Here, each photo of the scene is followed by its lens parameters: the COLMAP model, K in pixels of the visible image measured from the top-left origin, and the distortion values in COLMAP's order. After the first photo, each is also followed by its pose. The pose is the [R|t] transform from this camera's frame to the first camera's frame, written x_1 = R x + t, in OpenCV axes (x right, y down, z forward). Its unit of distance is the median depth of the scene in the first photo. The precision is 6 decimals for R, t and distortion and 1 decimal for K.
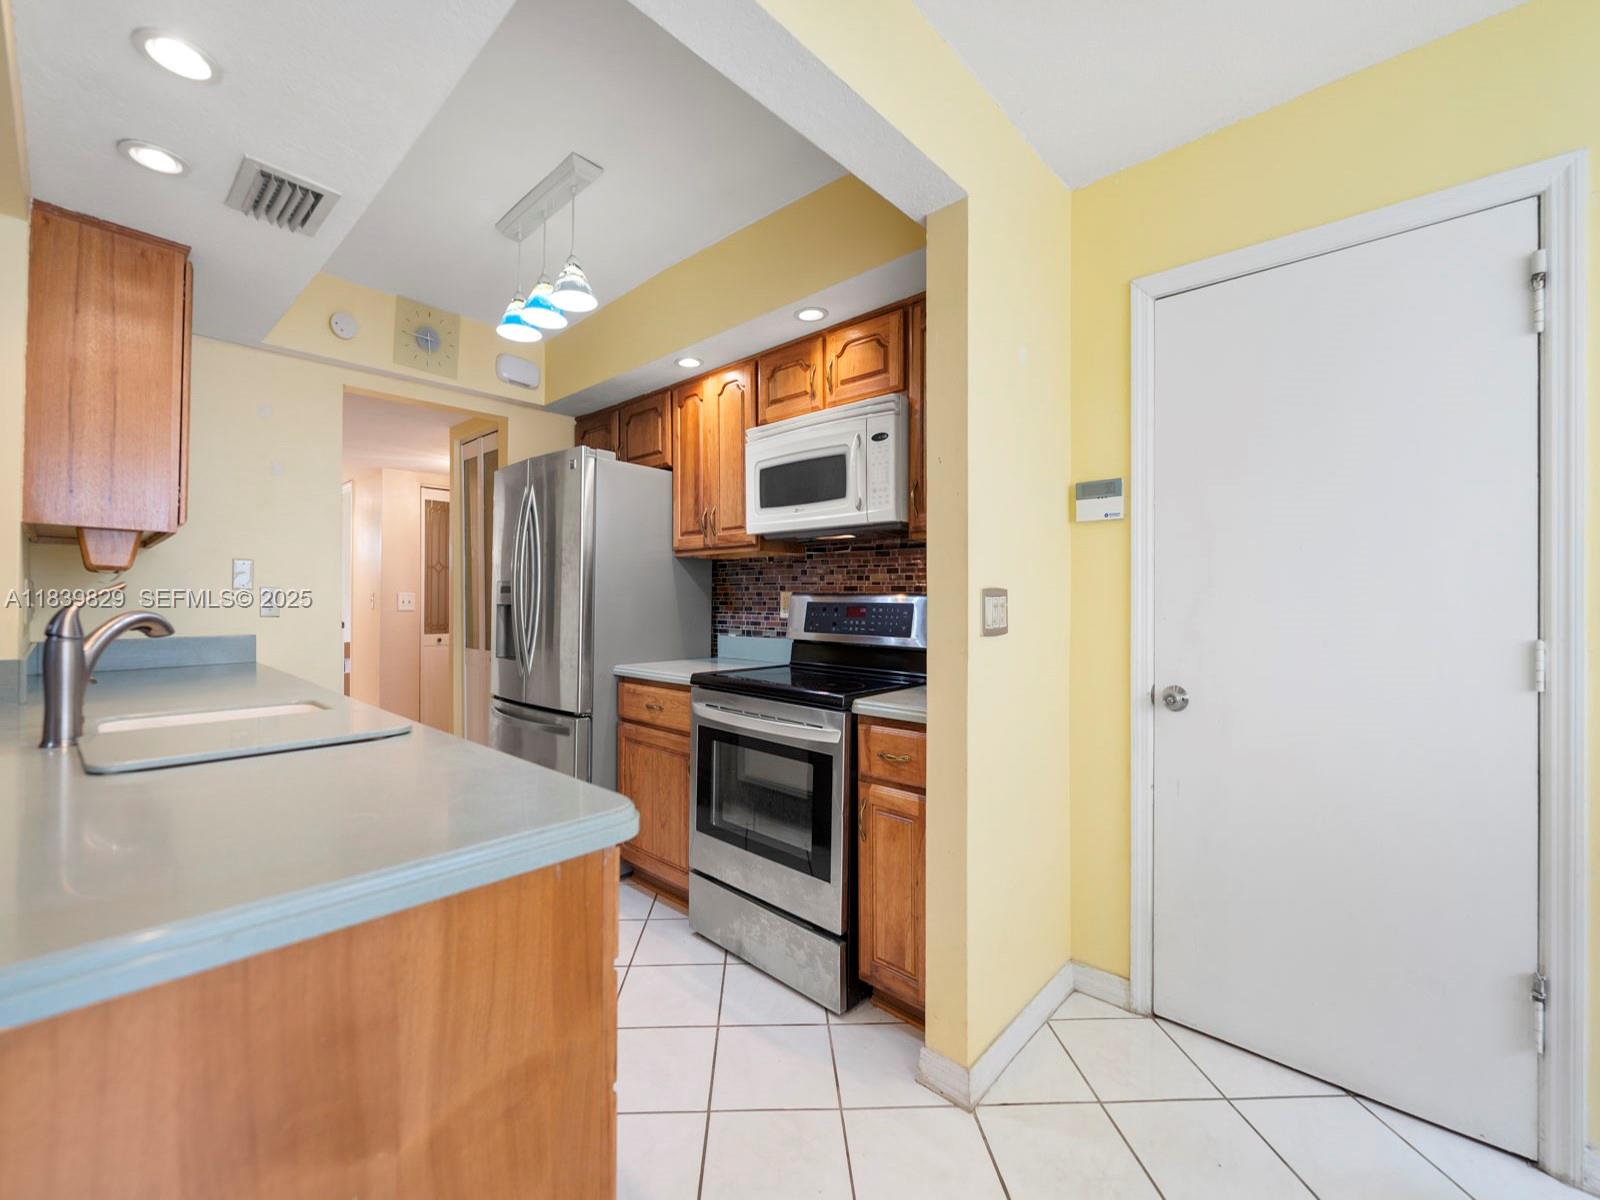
lens RADIAL K [[661.2, 0, 792.3], [0, 661.2, 601.2], [0, 0, 1]] dist [-0.000409, -0.000120]
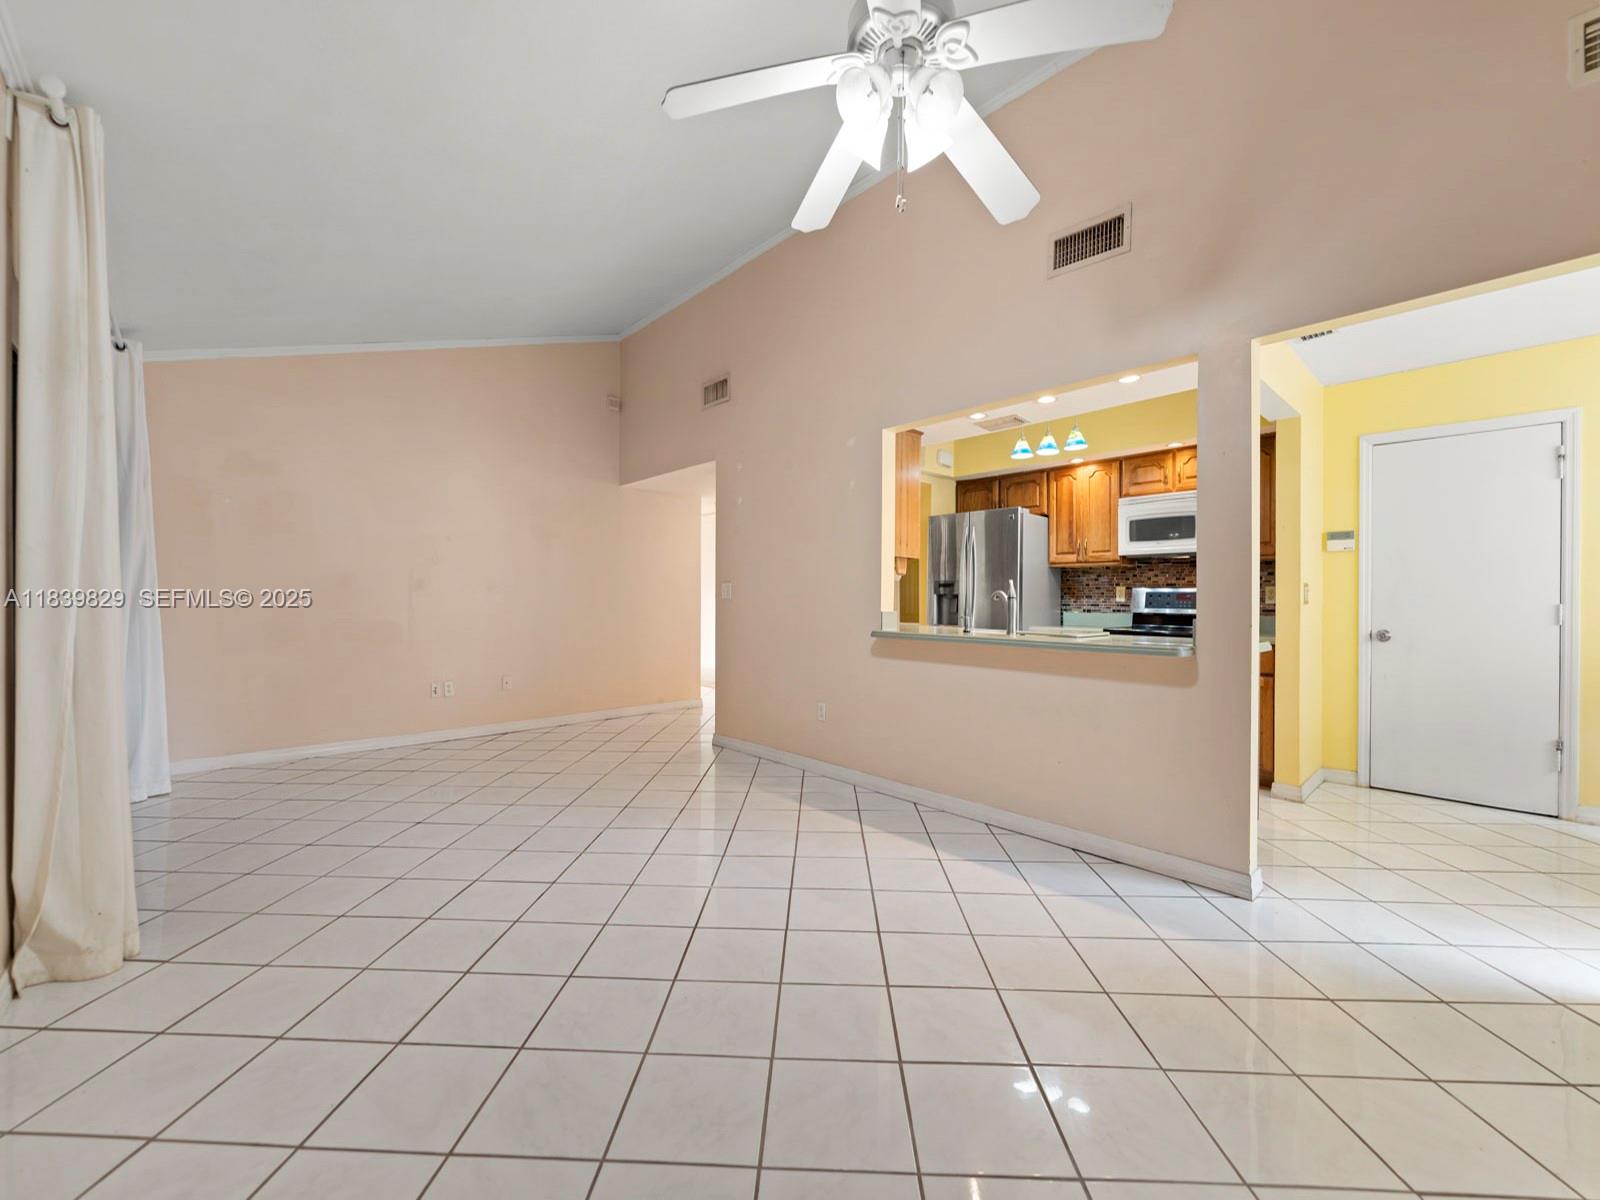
lens RADIAL K [[648.3, 0, 795.9], [0, 648.3, 603.7], [0, 0, 1]] dist [-0.001079, -0.000594]
pose [[0.996671, 0.003390, -0.081462, -0.803418], [-0.003115, 0.999989, 0.003503, 0.030699], [0.081473, -0.003237, 0.996670, -0.867889]]
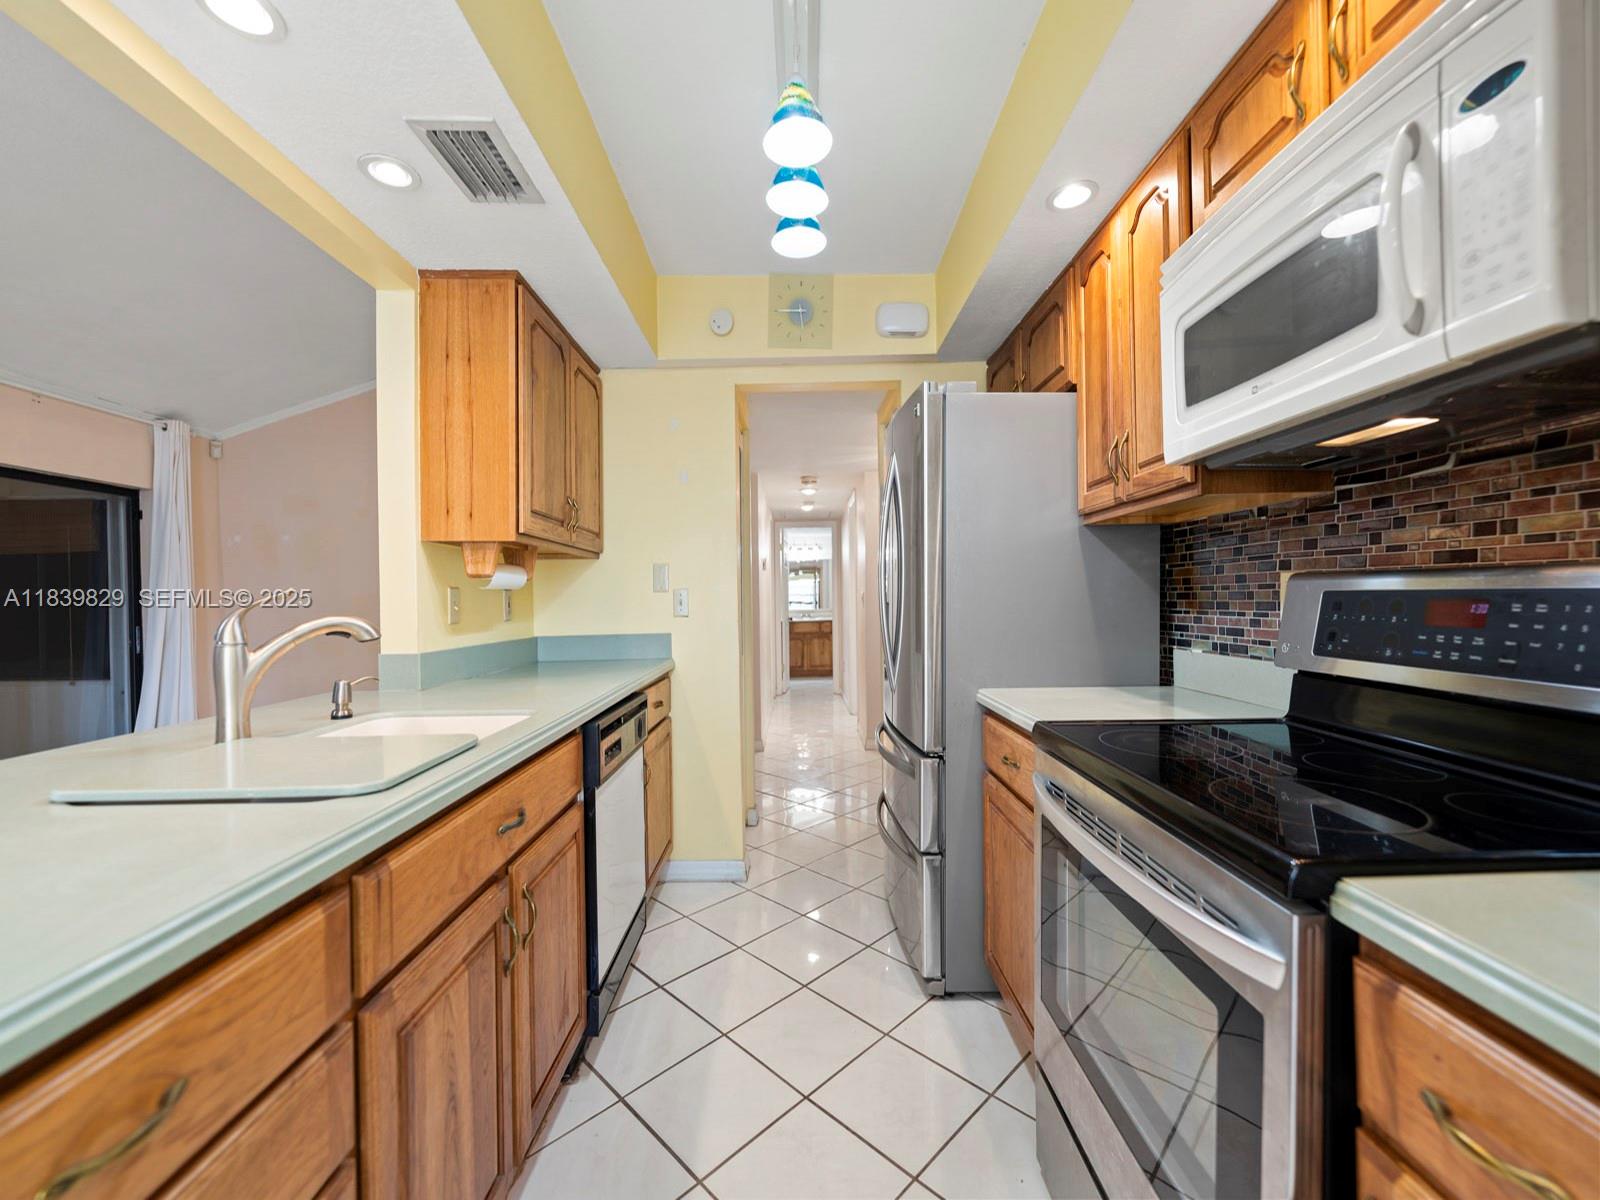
lens RADIAL K [[648.8, 0, 797.5], [0, 648.8, 606.8], [0, 0, 1]] dist [0.000097, -0.000186]
pose [[0.677969, -0.005415, -0.735071, 0.109207], [0.016583, 0.999831, 0.007930, 0.002768], [0.734904, -0.017566, 0.677944, 0.422136]]
